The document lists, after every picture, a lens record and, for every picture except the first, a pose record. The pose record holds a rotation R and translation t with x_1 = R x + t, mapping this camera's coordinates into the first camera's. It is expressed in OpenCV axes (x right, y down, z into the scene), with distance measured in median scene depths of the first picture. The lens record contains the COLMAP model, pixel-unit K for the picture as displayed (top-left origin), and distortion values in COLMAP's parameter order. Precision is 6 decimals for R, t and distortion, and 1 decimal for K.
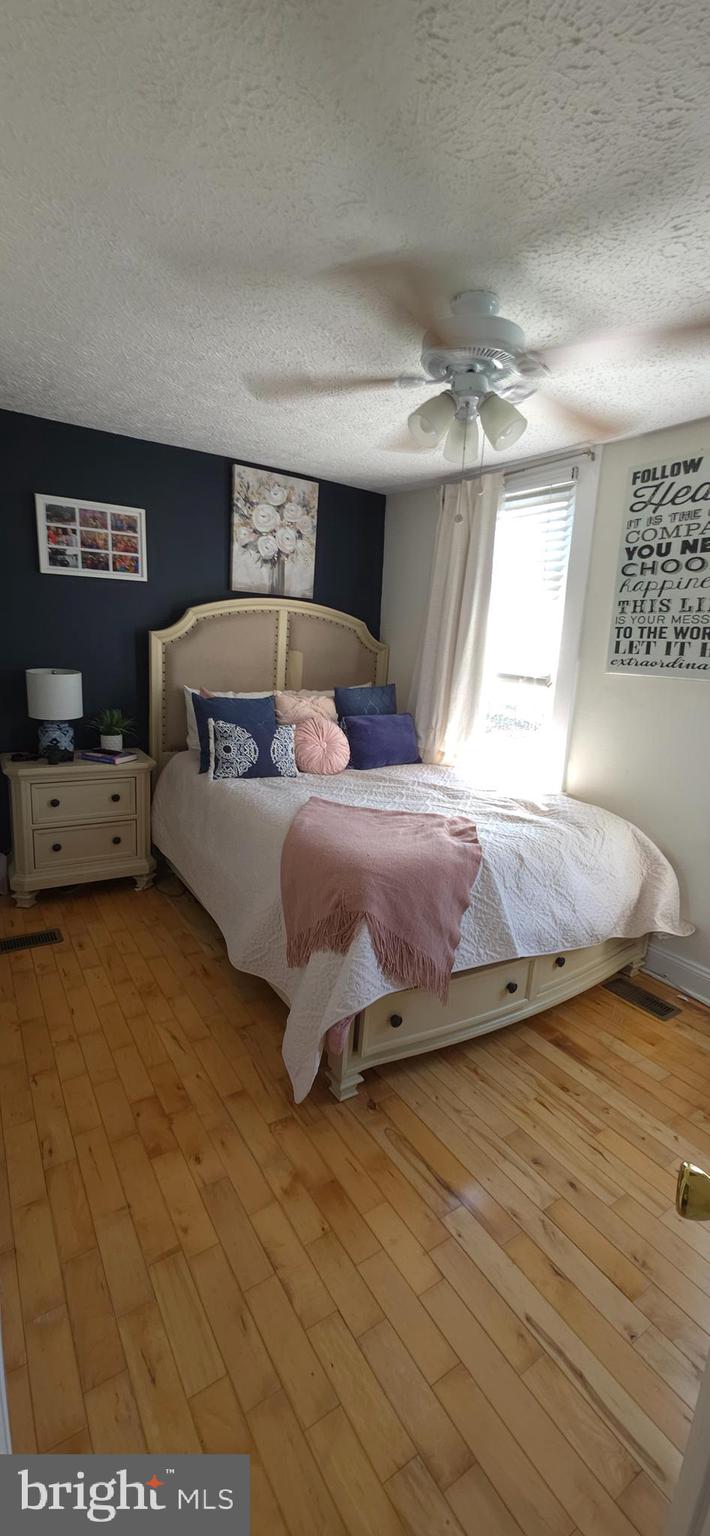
lens RADIAL K [[606.5, 0, 358.1], [0, 606.5, 765.5], [0, 0, 1]] dist [0.008243, -0.005767]
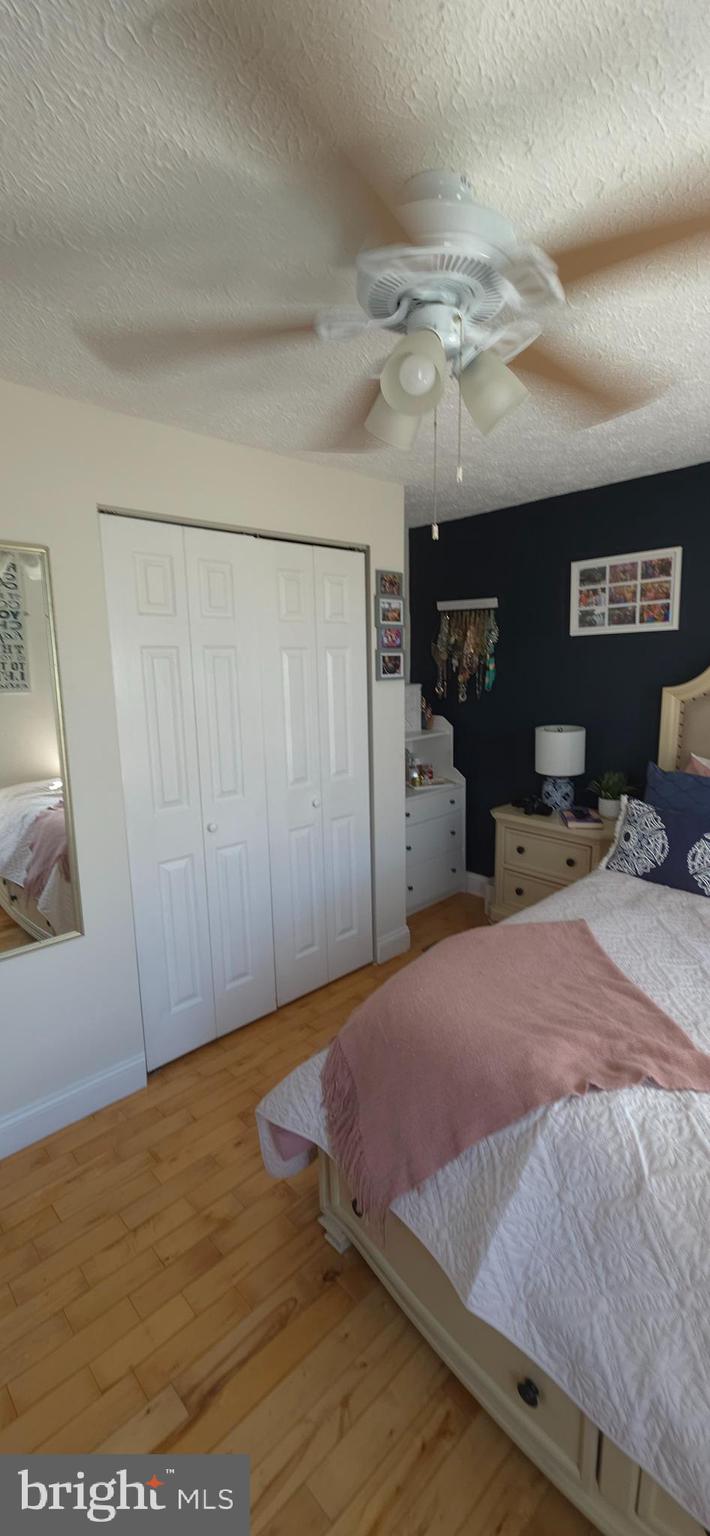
lens RADIAL K [[606.5, 0, 358.1], [0, 606.5, 765.5], [0, 0, 1]] dist [0.008243, -0.005767]
pose [[0.184334, 0.109281, -0.976770, 0.459563], [-0.178585, 0.980981, 0.076050, -0.110363], [0.966503, 0.160418, 0.200344, 0.467893]]
